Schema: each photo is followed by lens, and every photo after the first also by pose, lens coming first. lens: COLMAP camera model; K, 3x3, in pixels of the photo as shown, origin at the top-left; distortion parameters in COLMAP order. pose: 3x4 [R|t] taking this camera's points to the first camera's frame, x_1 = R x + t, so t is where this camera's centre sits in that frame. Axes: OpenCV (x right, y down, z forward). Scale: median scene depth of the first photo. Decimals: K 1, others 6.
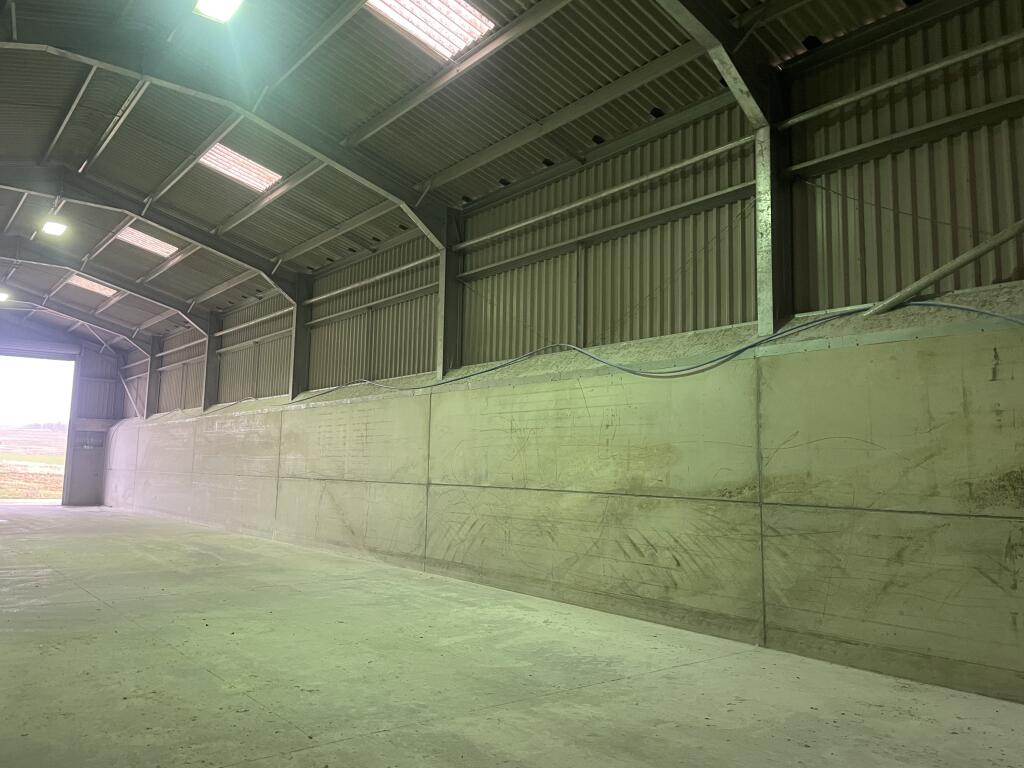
lens RADIAL K [[768.0, 0, 507.3], [0, 768.0, 375.7], [0, 0, 1]] dist [0.090293, -0.115135]
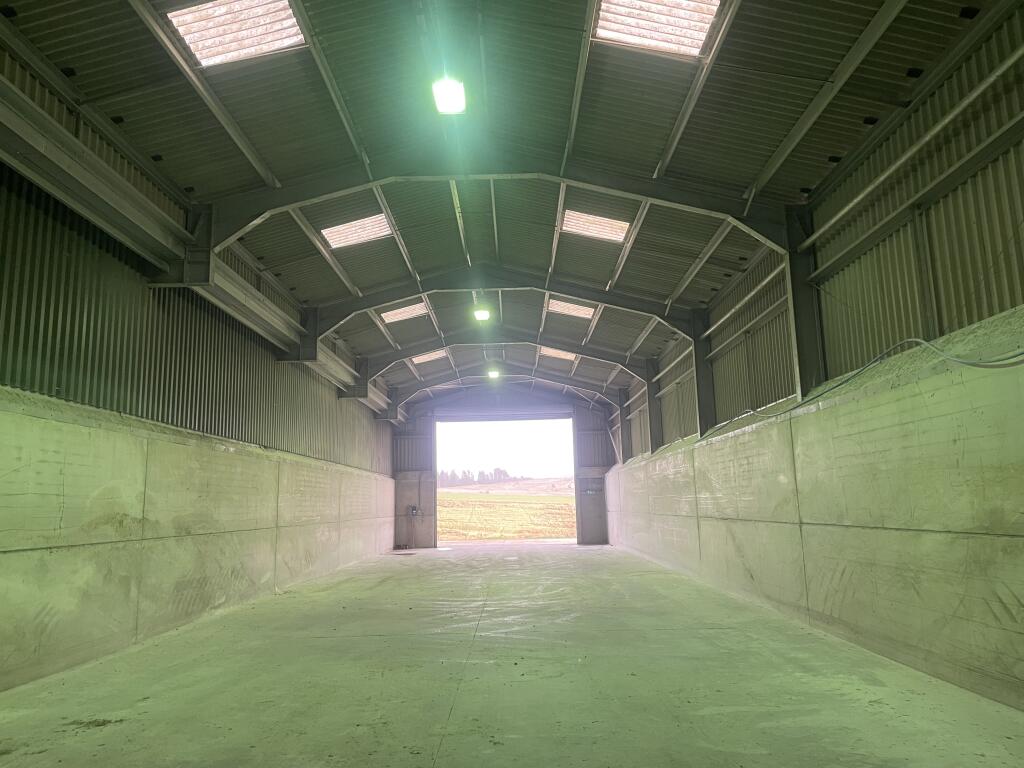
lens RADIAL K [[768.0, 0, 516.3], [0, 768.0, 375.3], [0, 0, 1]] dist [0.090293, -0.115135]
pose [[0.777581, -0.145345, -0.611753, 0.222040], [0.117409, 0.989368, -0.085826, 0.014681], [0.617724, -0.005088, 0.786379, 0.123801]]
